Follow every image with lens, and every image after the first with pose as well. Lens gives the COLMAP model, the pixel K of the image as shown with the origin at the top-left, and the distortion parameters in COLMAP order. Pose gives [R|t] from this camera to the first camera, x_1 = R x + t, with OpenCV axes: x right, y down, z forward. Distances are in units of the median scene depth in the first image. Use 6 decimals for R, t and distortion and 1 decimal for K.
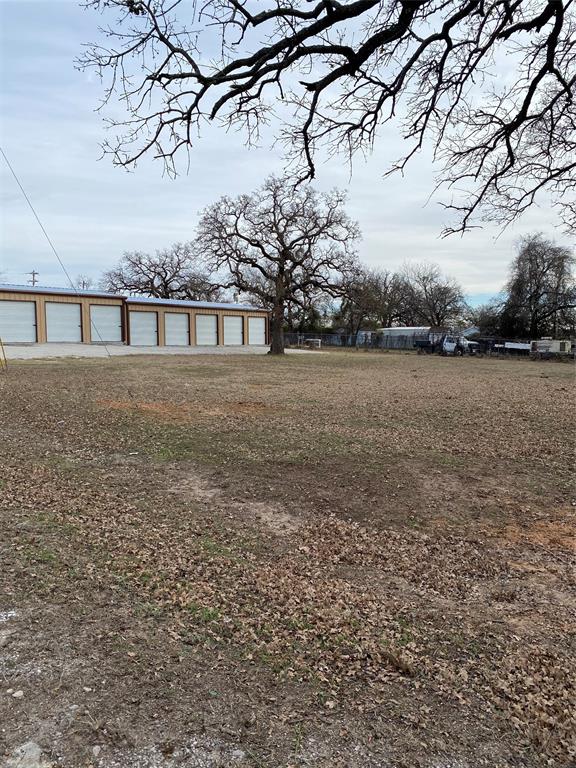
lens RADIAL K [[583.4, 0, 295.7], [0, 583.4, 388.9], [0, 0, 1]] dist [0.033587, -0.035856]
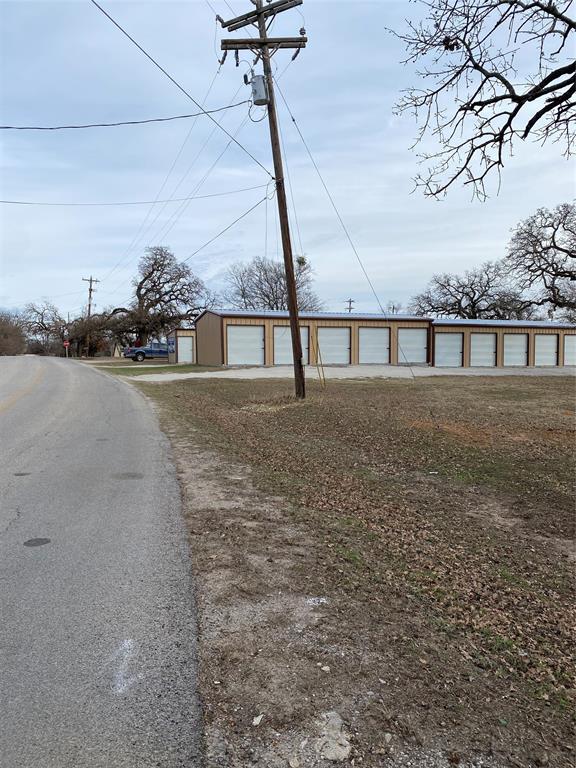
lens RADIAL K [[583.4, 0, 288.3], [0, 583.4, 391.0], [0, 0, 1]] dist [0.033587, -0.035856]
pose [[0.867237, 0.023882, -0.497322, 0.008979], [-0.039792, 0.998978, -0.021418, -0.000554], [0.496302, 0.038364, 0.867302, -0.020938]]
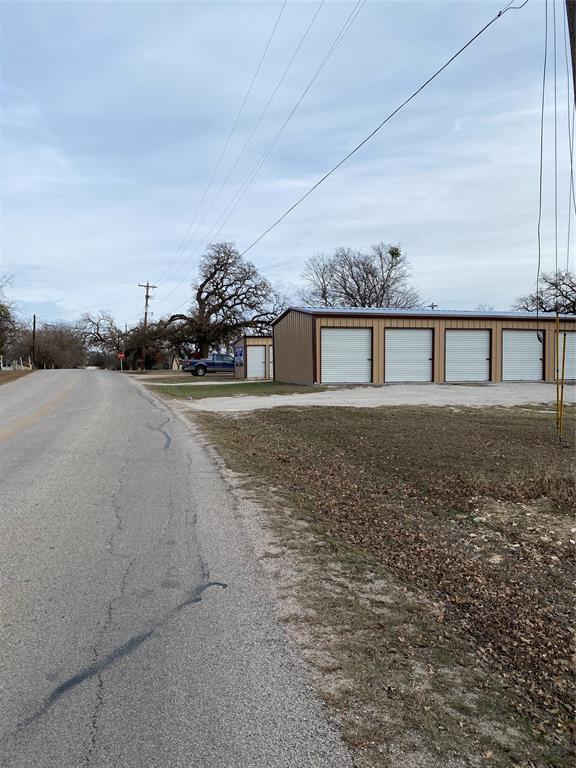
lens RADIAL K [[583.4, 0, 281.7], [0, 583.4, 400.5], [0, 0, 1]] dist [0.033587, -0.035856]
pose [[0.809587, 0.025659, -0.586439, -0.804782], [-0.046483, 0.998709, -0.020473, -0.092771], [0.585157, 0.043834, 0.809735, 0.783862]]
